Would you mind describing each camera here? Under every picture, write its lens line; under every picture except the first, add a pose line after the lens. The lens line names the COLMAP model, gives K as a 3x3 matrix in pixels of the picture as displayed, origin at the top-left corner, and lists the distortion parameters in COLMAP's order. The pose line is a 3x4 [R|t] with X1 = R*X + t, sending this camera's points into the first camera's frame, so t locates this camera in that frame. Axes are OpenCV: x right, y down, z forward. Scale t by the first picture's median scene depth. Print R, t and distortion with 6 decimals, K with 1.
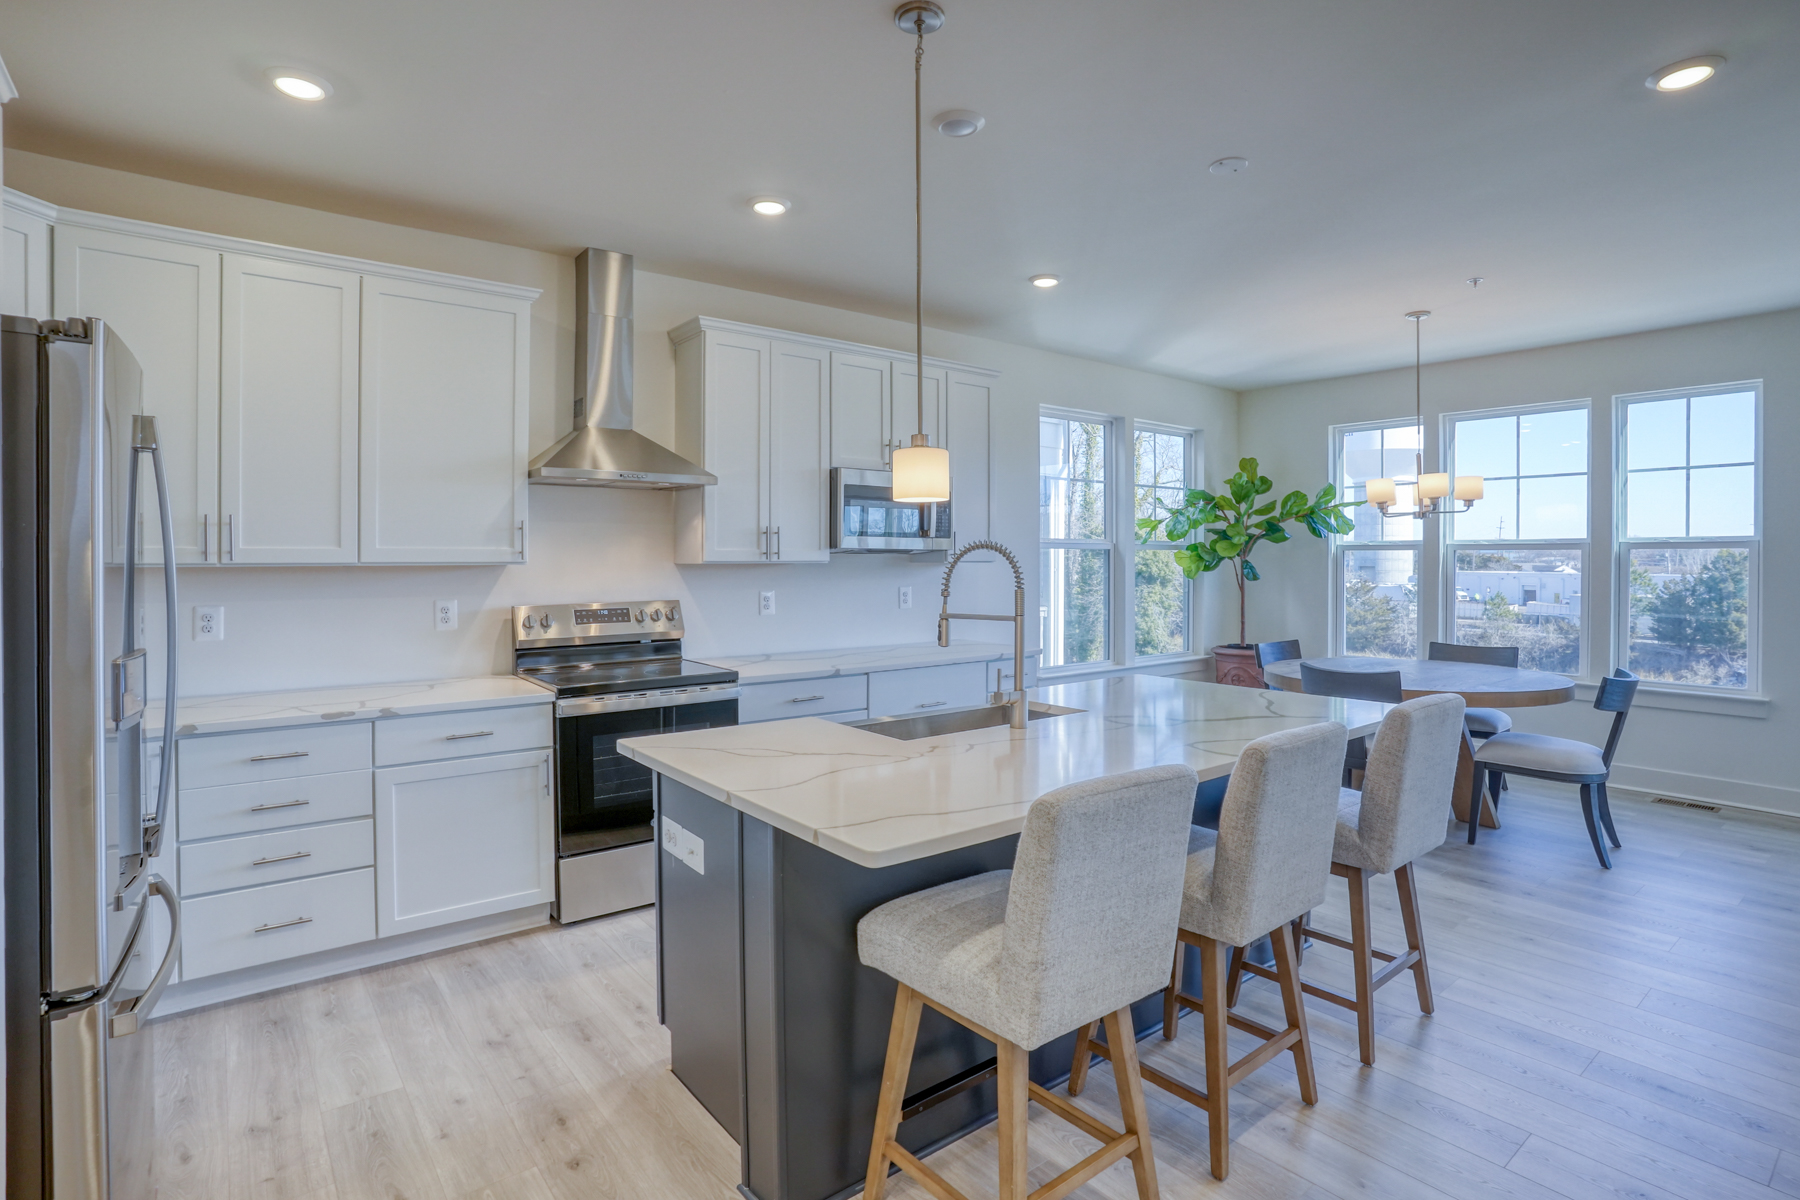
lens RADIAL K [[903.5, 0, 896.8], [0, 903.5, 564.4], [0, 0, 1]] dist [-0.071872, 0.030958]
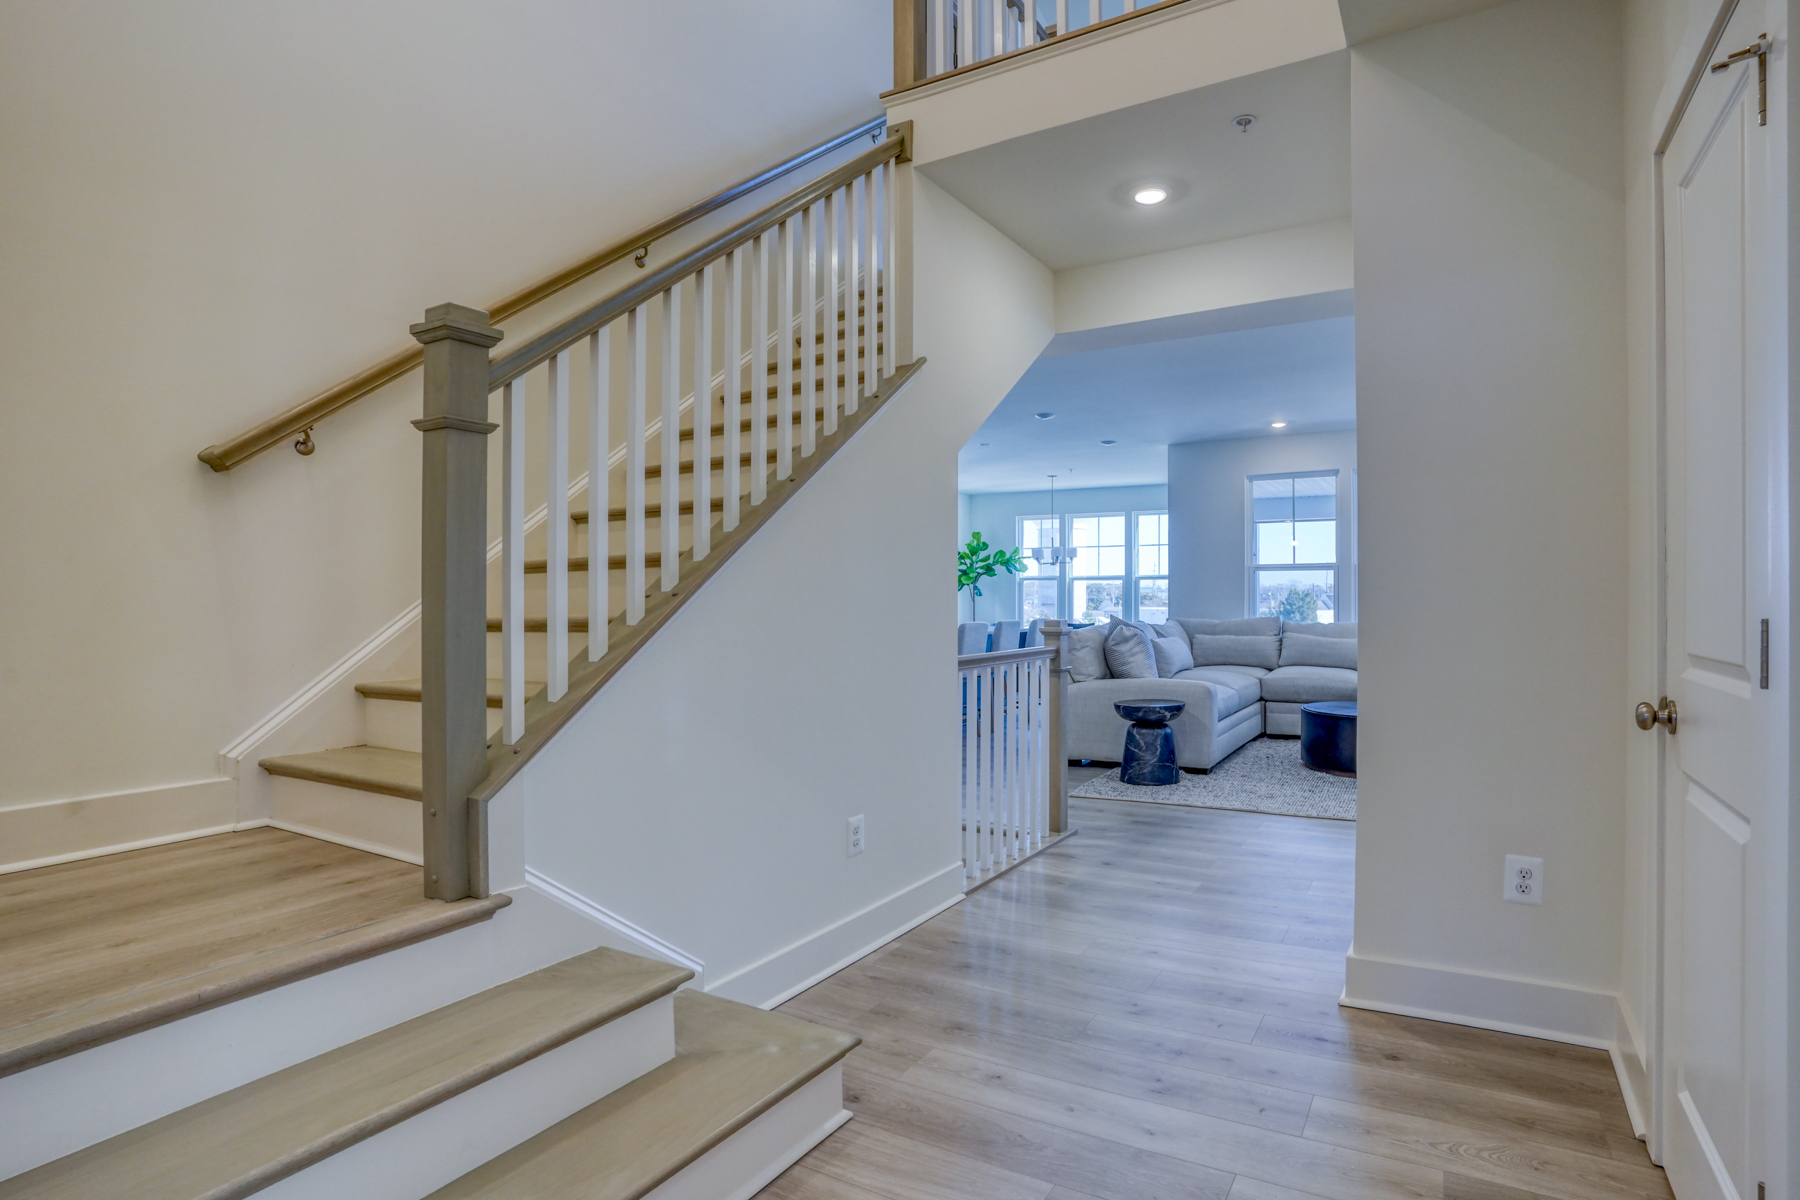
lens RADIAL K [[903.5, 0, 903.8], [0, 903.5, 602.8], [0, 0, 1]] dist [-0.071872, 0.030958]
pose [[0.947113, -0.001921, 0.320894, -0.509983], [0.002296, 0.999997, -0.000790, 0.045264], [-0.320892, 0.001485, 0.947115, -1.060289]]
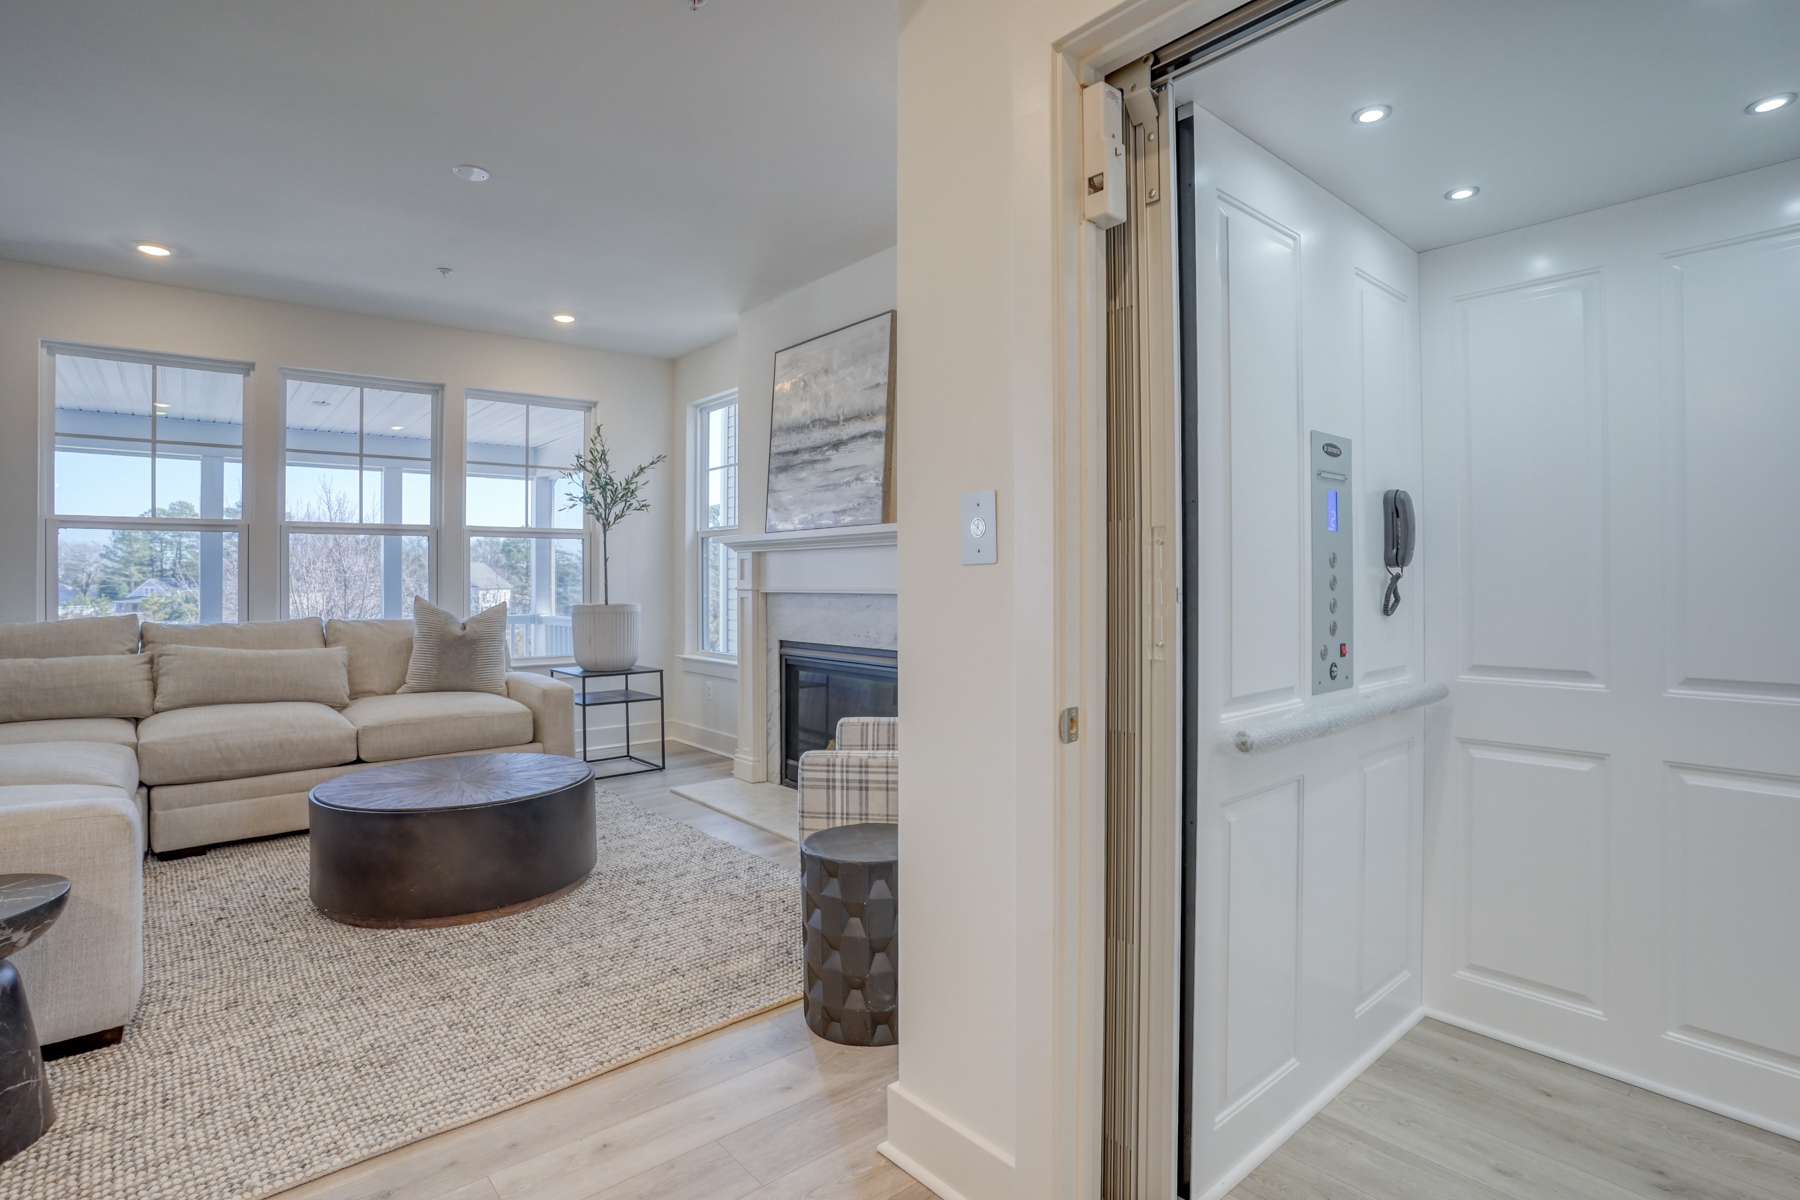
lens RADIAL K [[903.5, 0, 892.9], [0, 903.5, 565.5], [0, 0, 1]] dist [-0.071872, 0.030958]
pose [[-0.036531, 0.008186, 0.999299, -0.234255], [0.011497, 0.999904, -0.007771, 0.038128], [-0.999266, 0.011205, -0.036622, -0.493453]]
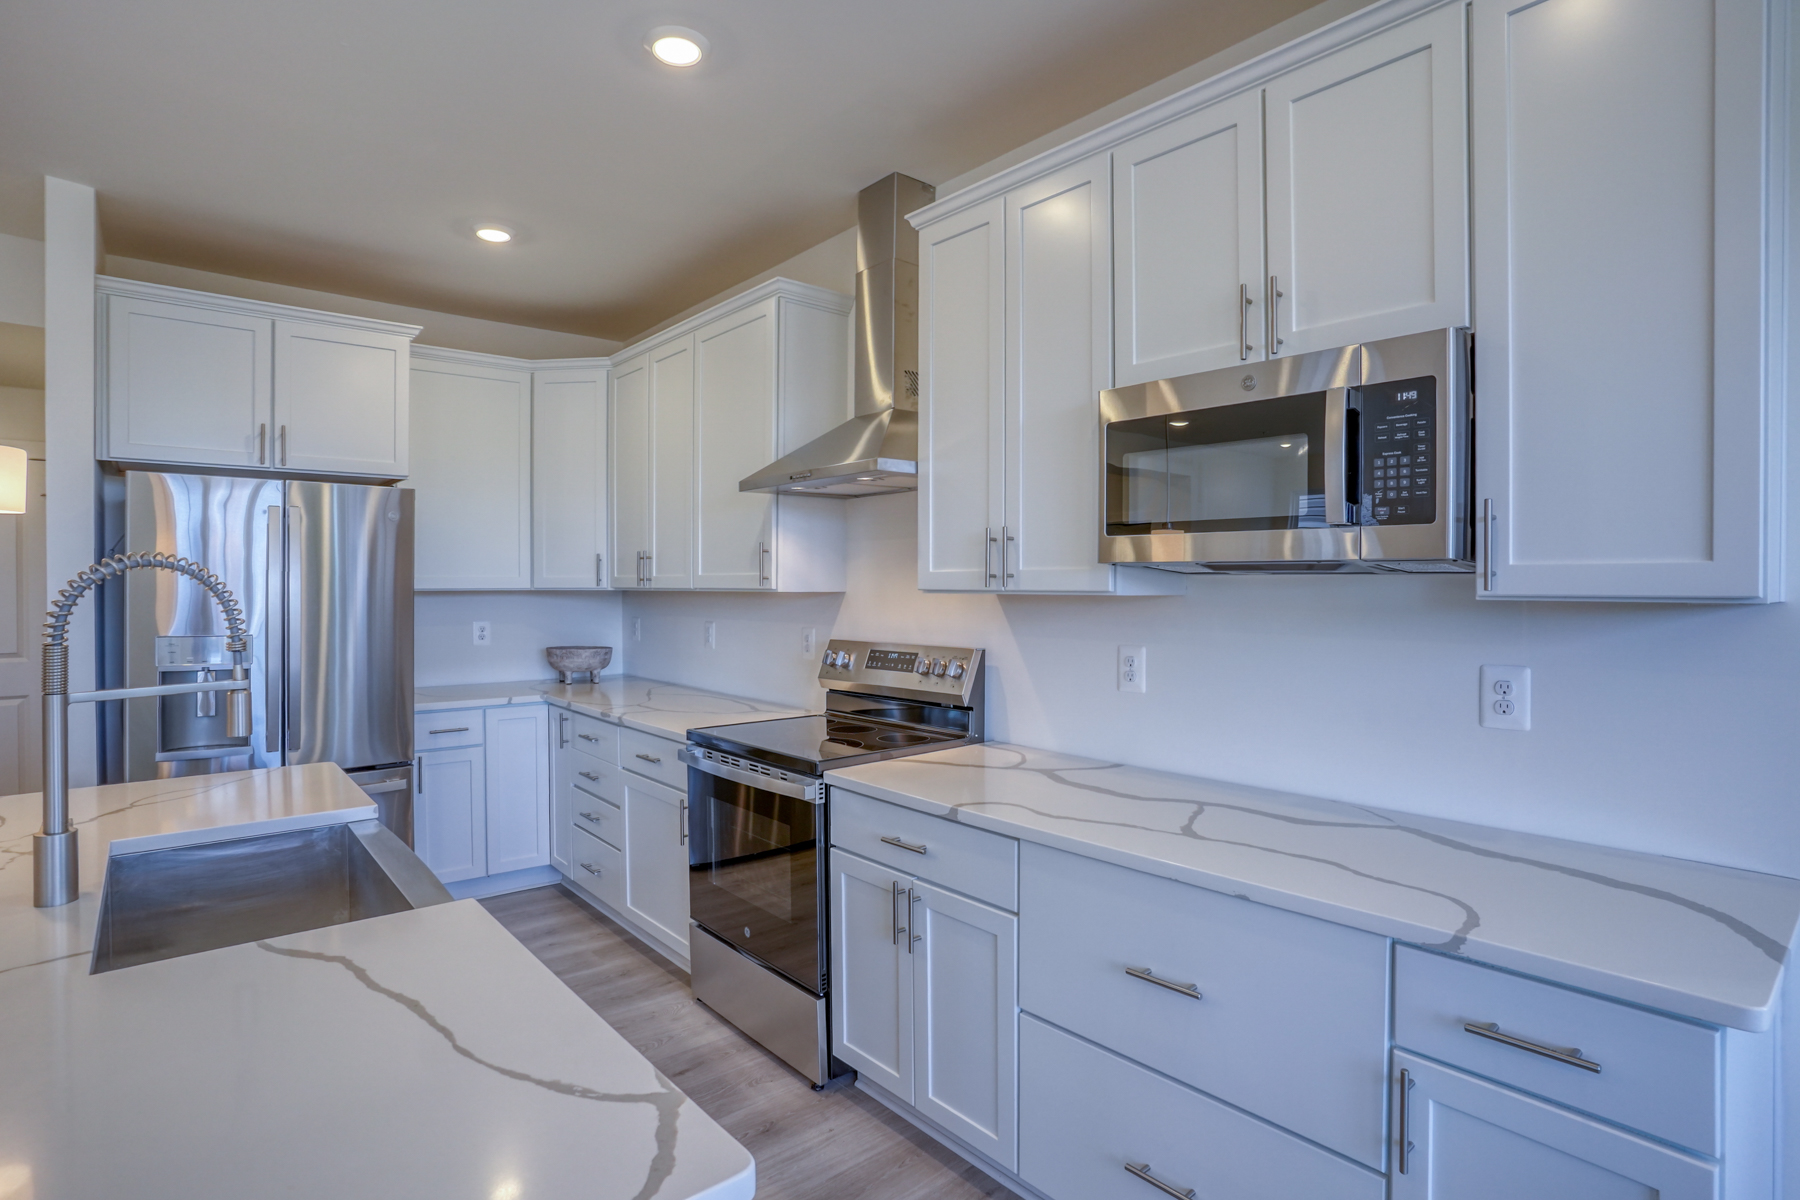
lens RADIAL K [[903.5, 0, 892.4], [0, 903.5, 596.0], [0, 0, 1]] dist [-0.071872, 0.030958]
pose [[0.051028, 0.012166, -0.998623, 0.360200], [-0.007293, 0.999904, 0.011809, -0.004995], [0.998671, 0.006680, 0.051112, 0.792552]]
